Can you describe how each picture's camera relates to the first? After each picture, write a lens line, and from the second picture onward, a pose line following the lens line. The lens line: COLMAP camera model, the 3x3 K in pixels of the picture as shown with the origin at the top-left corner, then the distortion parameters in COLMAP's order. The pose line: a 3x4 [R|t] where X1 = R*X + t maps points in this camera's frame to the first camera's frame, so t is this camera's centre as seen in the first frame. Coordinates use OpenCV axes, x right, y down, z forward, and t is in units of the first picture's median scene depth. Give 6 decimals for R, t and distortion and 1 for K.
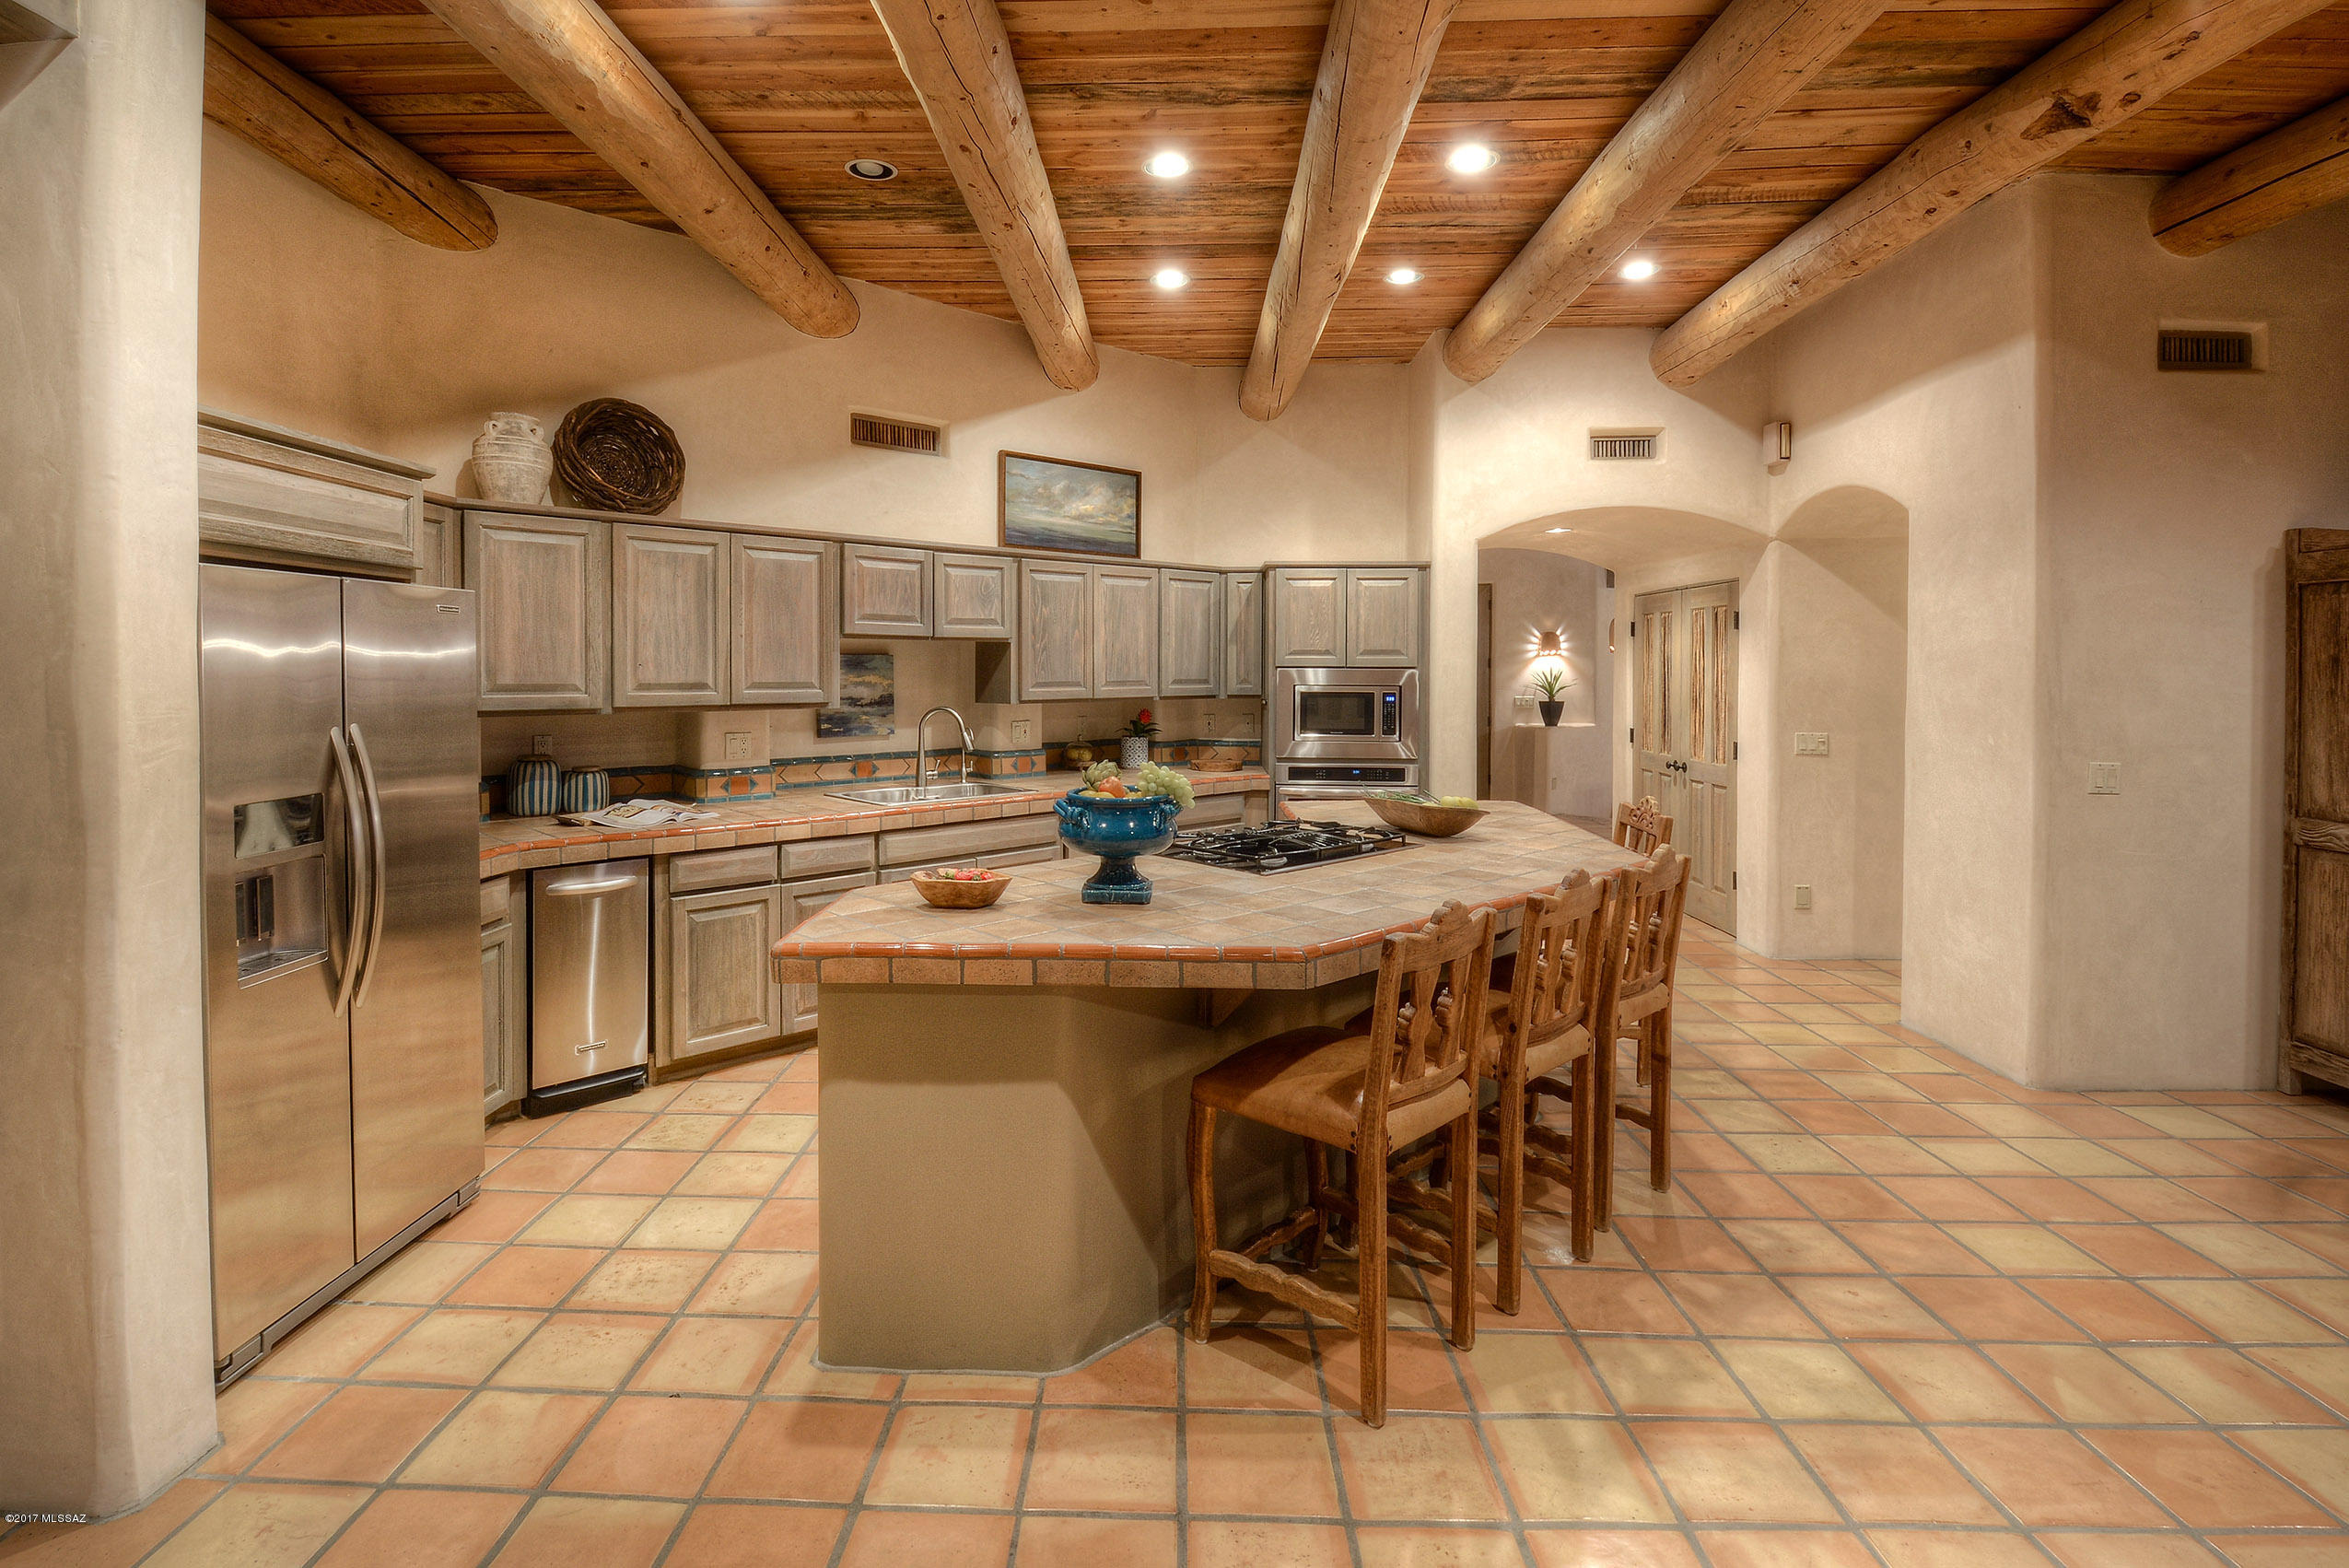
lens RADIAL K [[1099.5, 0, 1122.1], [0, 1099.5, 681.5], [0, 0, 1]] dist [-0.004912, -0.007050]
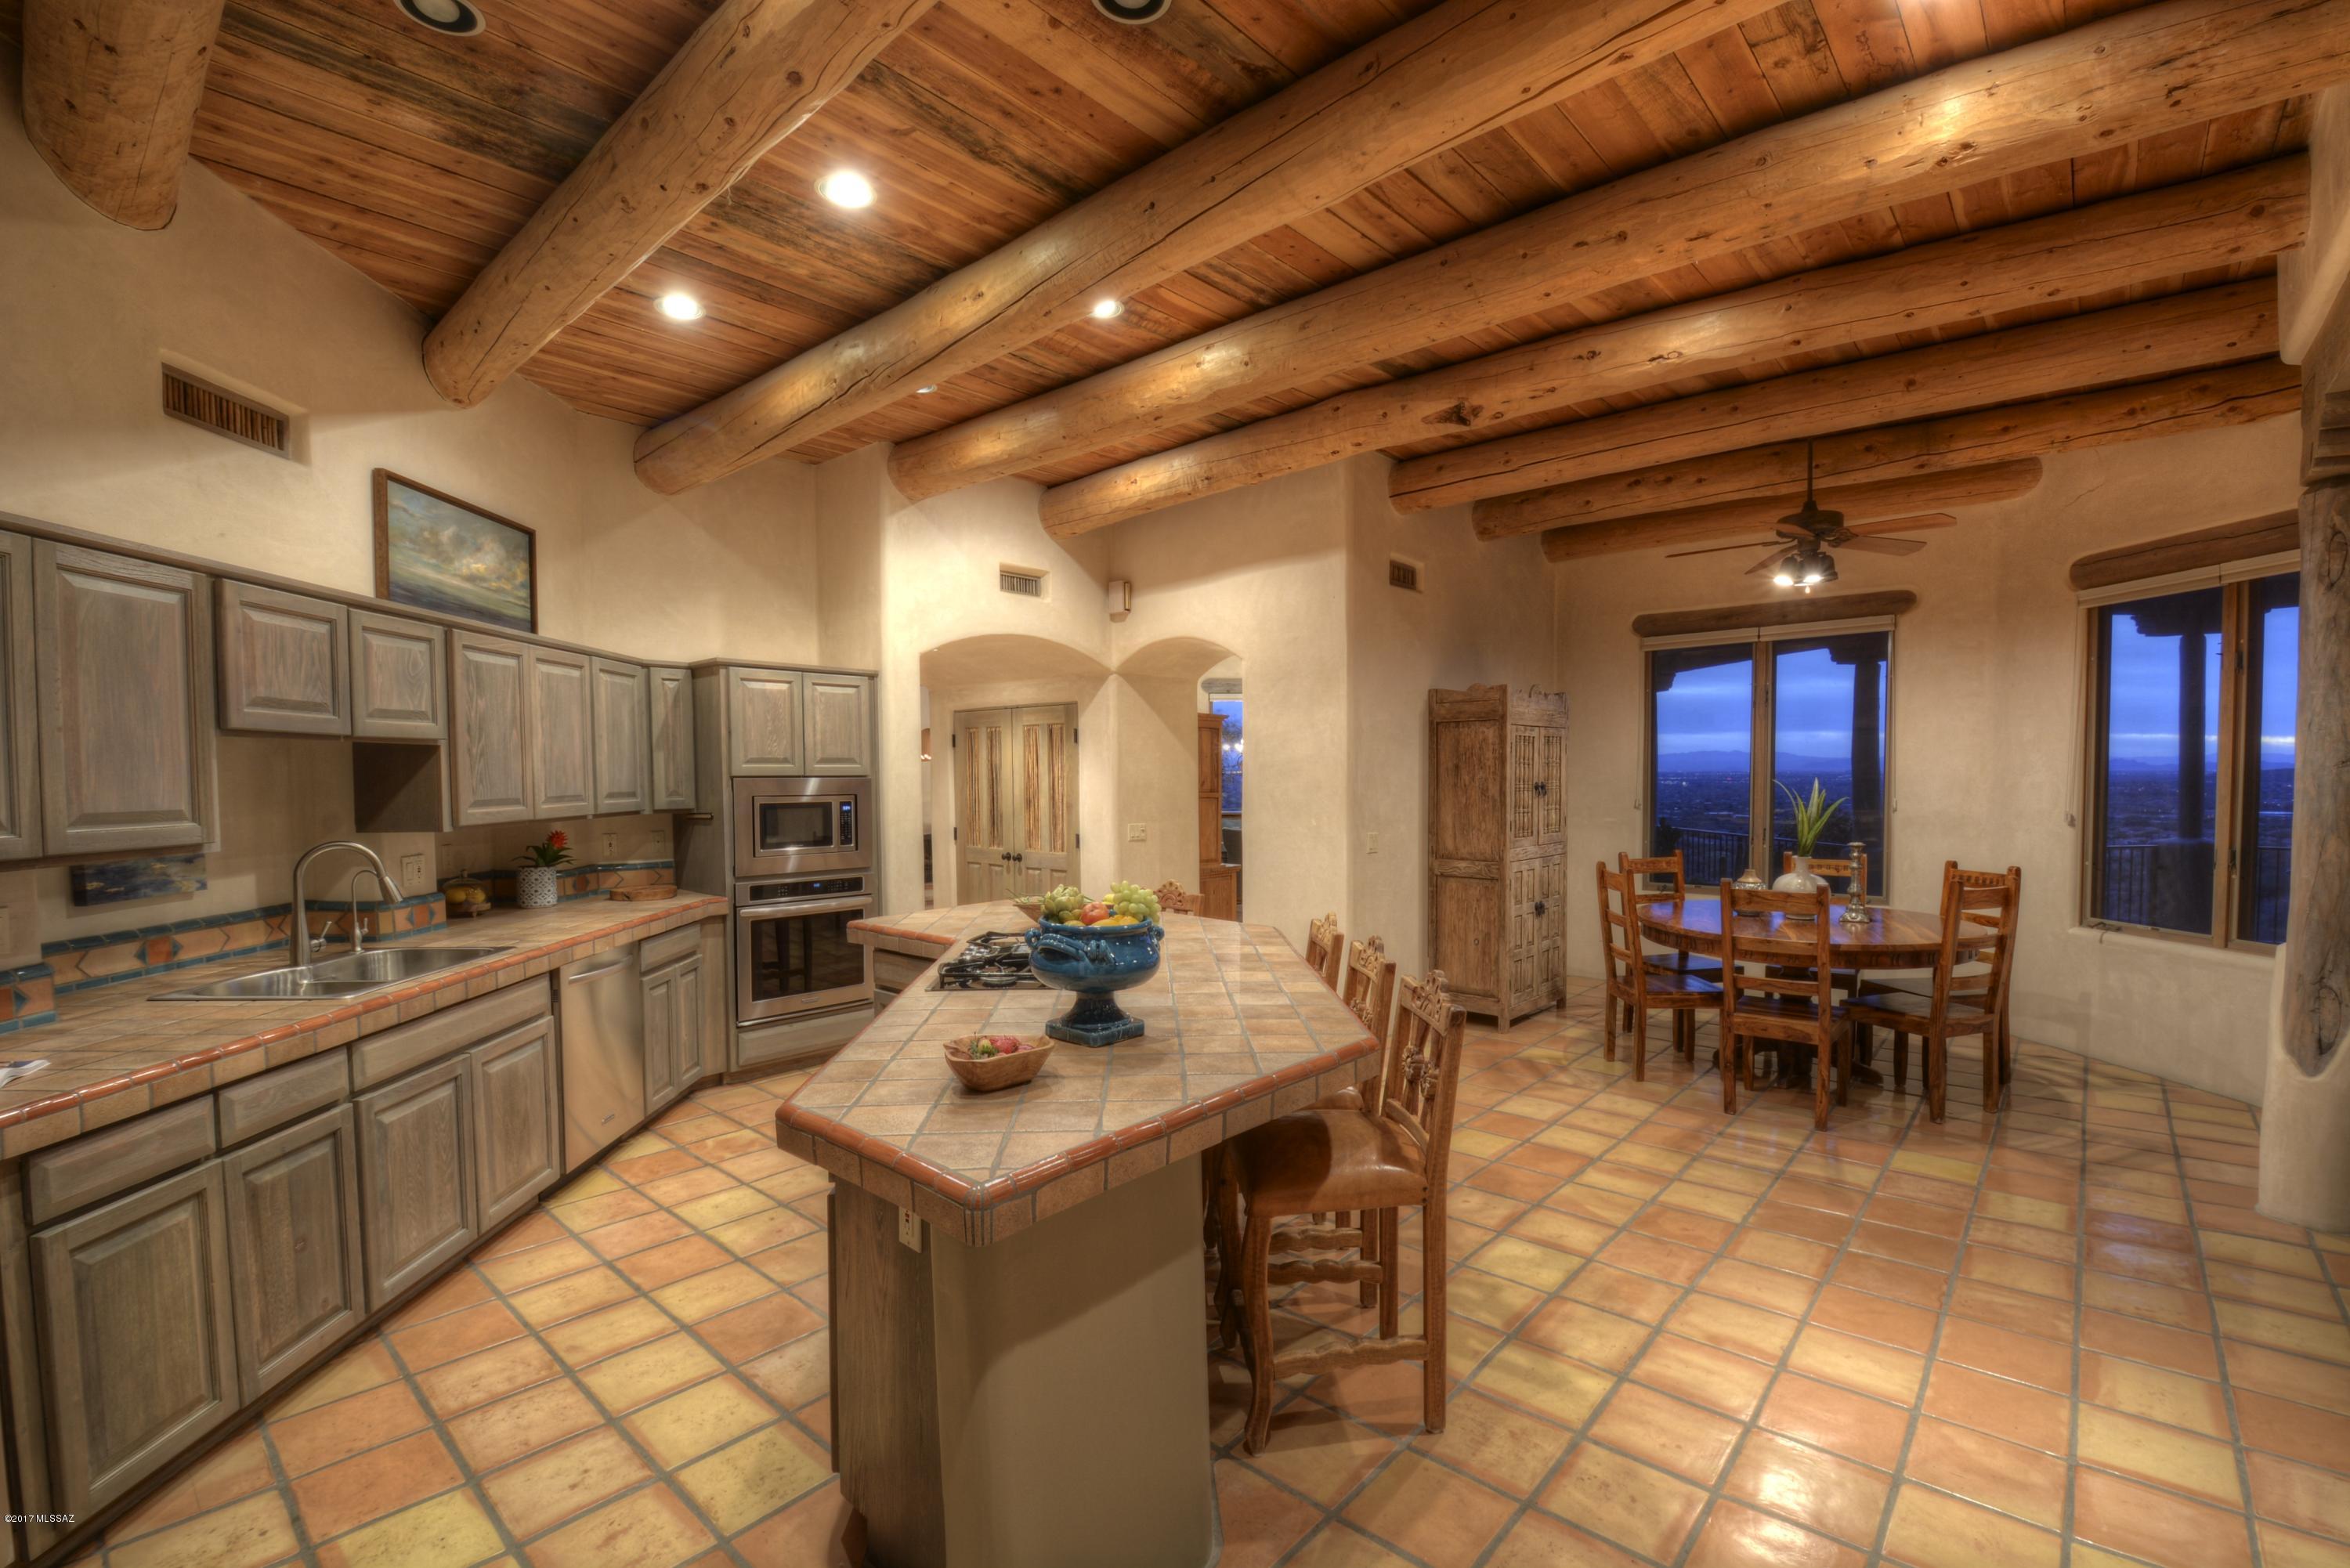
lens RADIAL K [[1022.3, 0, 1155.0], [0, 1022.3, 815.7], [0, 0, 1]] dist [-0.005693, -0.004361]
pose [[0.645105, -0.038004, 0.763148, -0.295726], [0.017125, 0.999231, 0.035284, -0.005161], [-0.763902, -0.009693, 0.645259, 0.210257]]
